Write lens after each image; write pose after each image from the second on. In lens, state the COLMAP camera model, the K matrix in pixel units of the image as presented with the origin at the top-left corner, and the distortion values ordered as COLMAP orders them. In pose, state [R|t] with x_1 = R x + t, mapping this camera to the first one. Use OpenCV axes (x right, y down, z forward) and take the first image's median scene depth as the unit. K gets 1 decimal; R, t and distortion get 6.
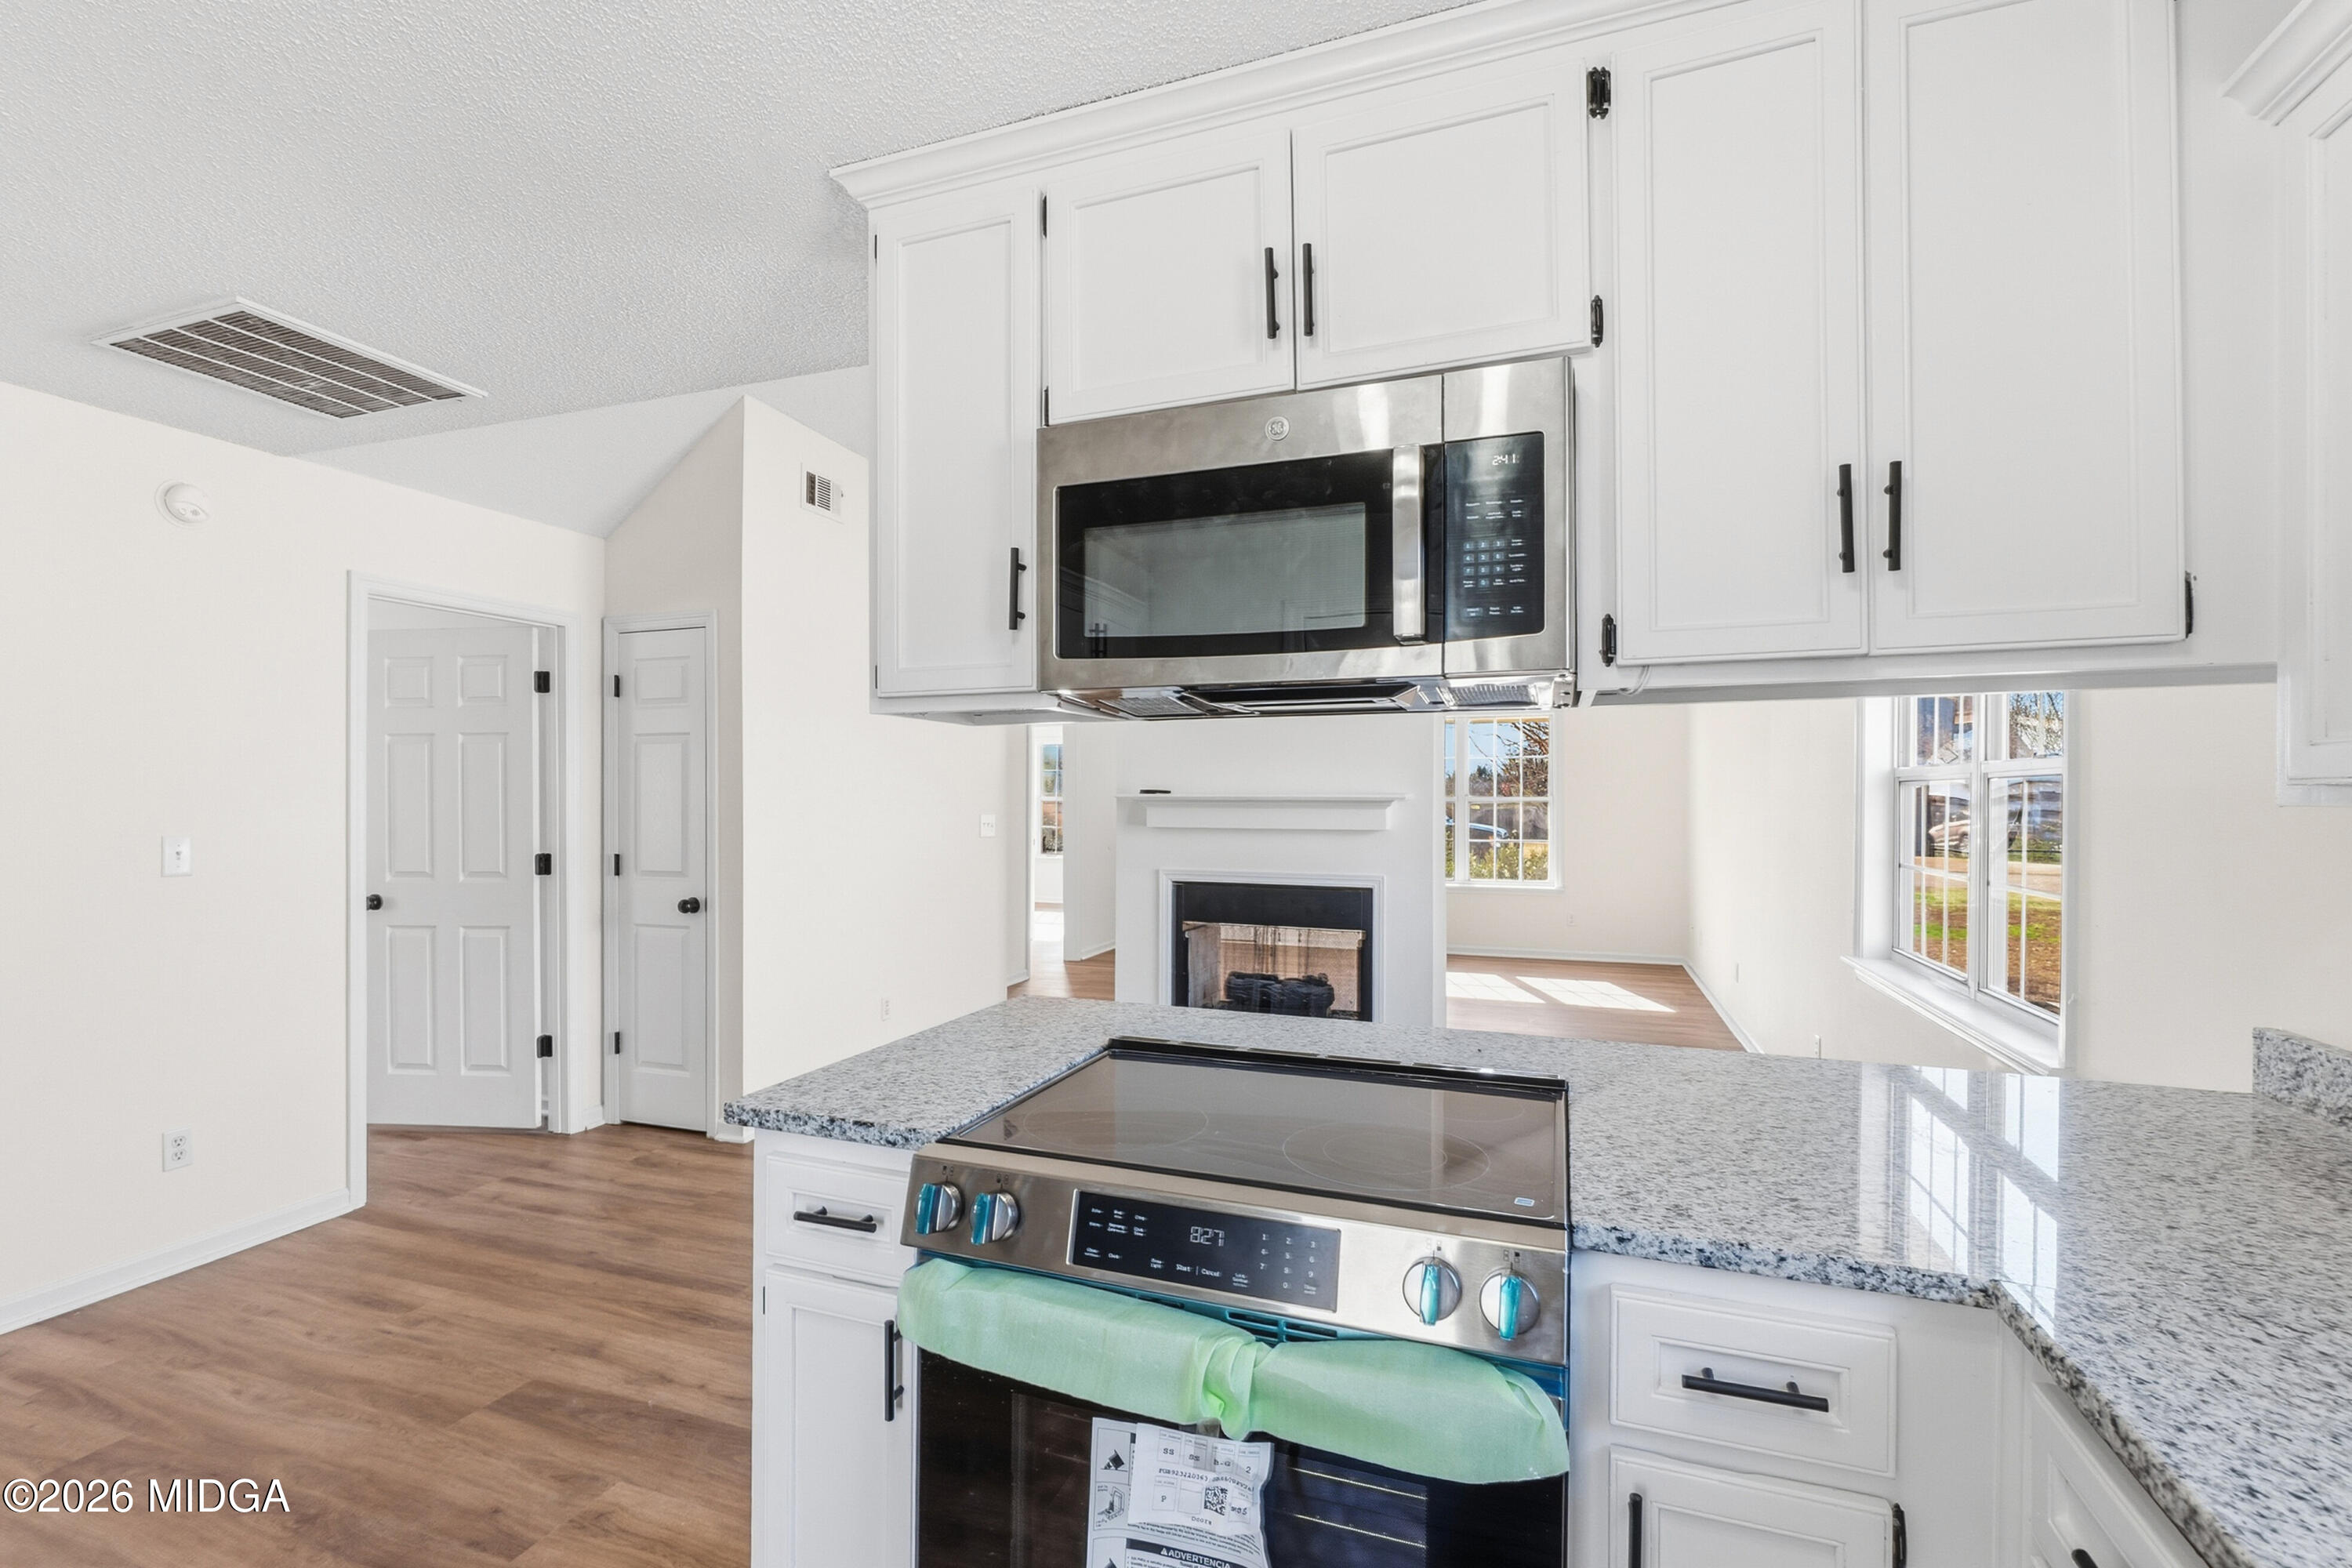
lens RADIAL K [[1054.5, 0, 1169.8], [0, 1054.5, 791.9], [0, 0, 1]] dist [-0.001090, 0.000380]
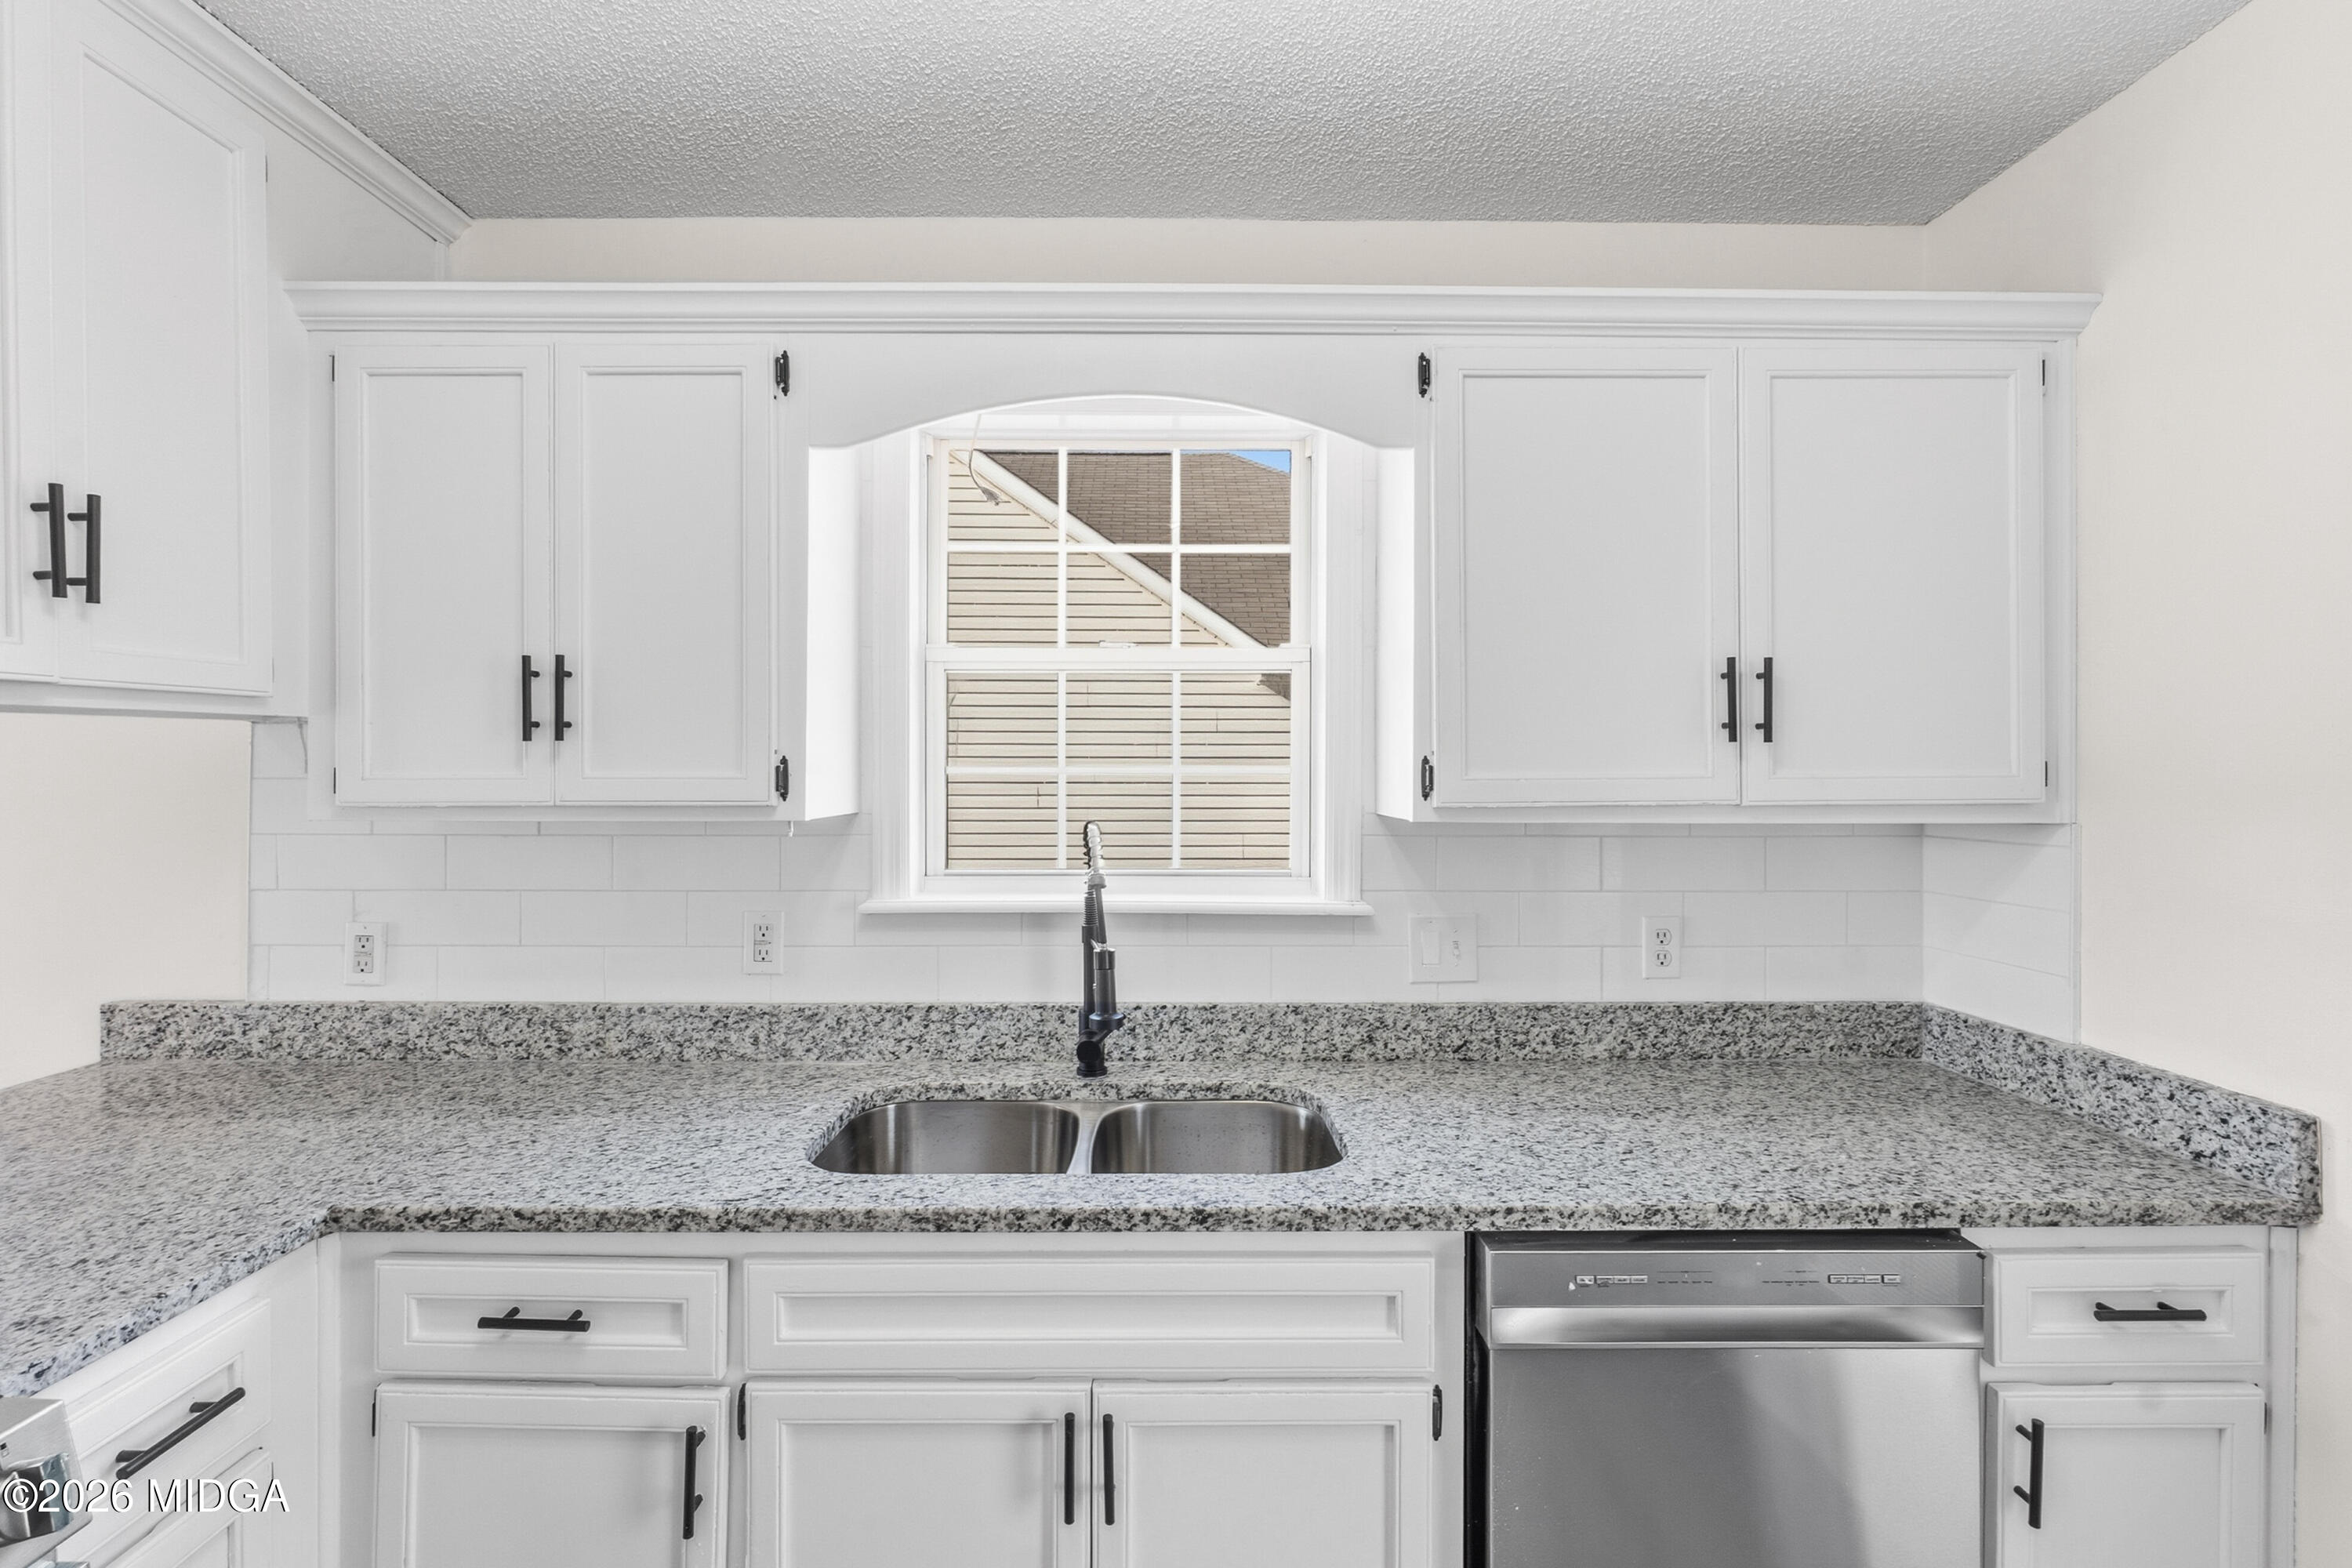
lens RADIAL K [[1035.9, 0, 1170.0], [0, 1035.9, 772.0], [0, 0, 1]] dist [-0.004770, 0.001001]
pose [[-0.353790, -0.009347, 0.935278, -0.572404], [-0.005514, 0.999954, 0.007907, -0.061333], [-0.935308, -0.002359, -0.353826, 0.381346]]
